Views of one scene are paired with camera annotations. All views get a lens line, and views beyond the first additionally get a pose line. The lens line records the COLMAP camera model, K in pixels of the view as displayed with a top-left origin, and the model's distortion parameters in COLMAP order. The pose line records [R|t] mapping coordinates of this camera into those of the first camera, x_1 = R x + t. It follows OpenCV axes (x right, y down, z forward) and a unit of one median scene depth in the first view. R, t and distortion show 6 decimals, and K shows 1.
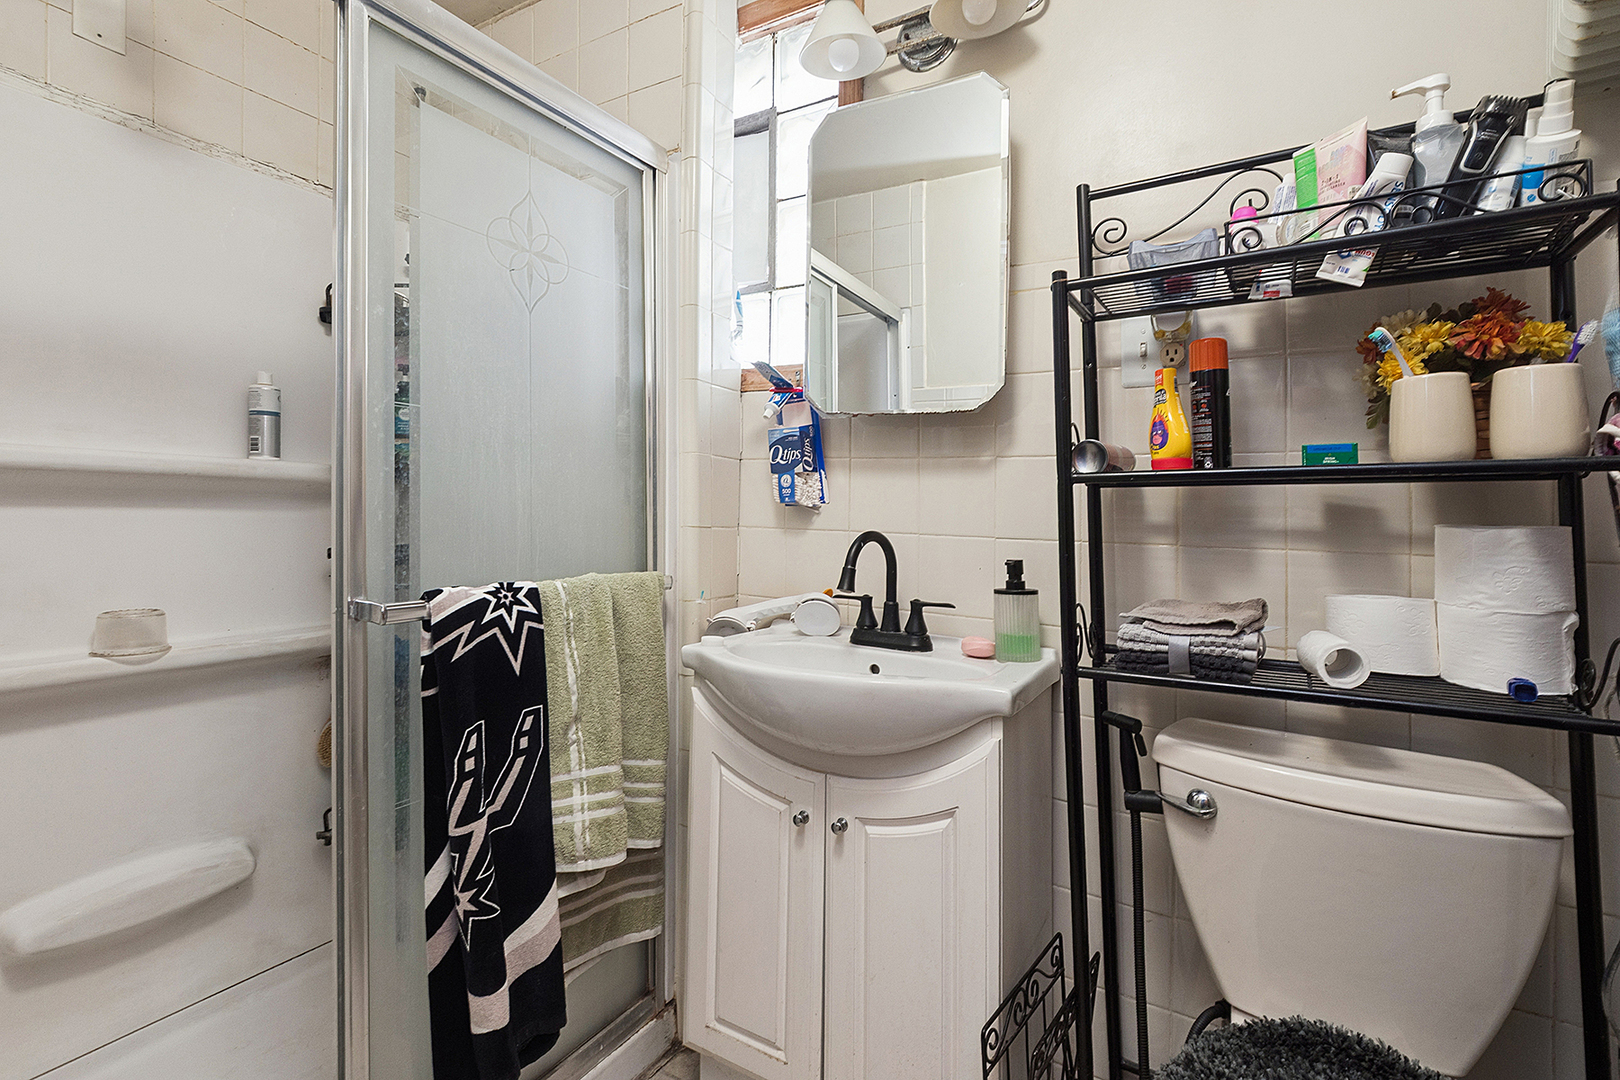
lens RADIAL K [[727.0, 0, 805.2], [0, 727.0, 529.7], [0, 0, 1]] dist [-0.000956, -0.000248]
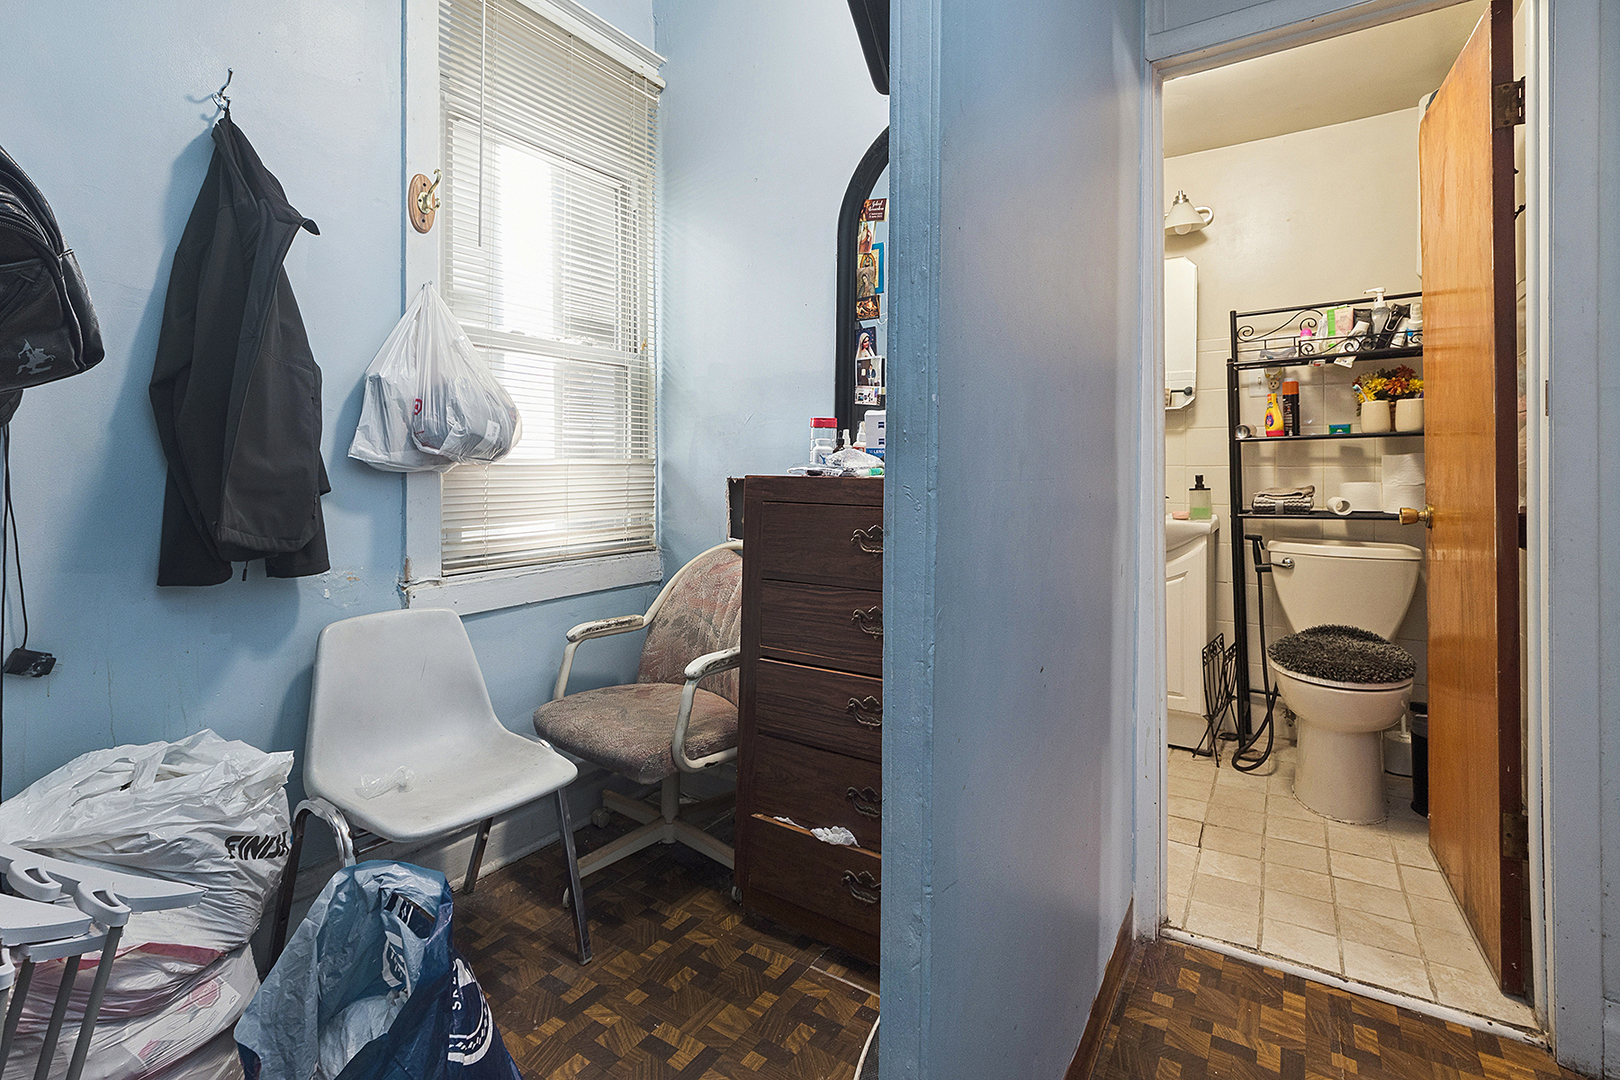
lens RADIAL K [[712.7, 0, 807.4], [0, 712.7, 510.6], [0, 0, 1]] dist [-0.000731, -0.000344]
pose [[0.997634, -0.026980, -0.063227, -1.018071], [0.030295, 0.998183, 0.052085, -0.000316], [0.061706, -0.053877, 0.996639, -1.661062]]
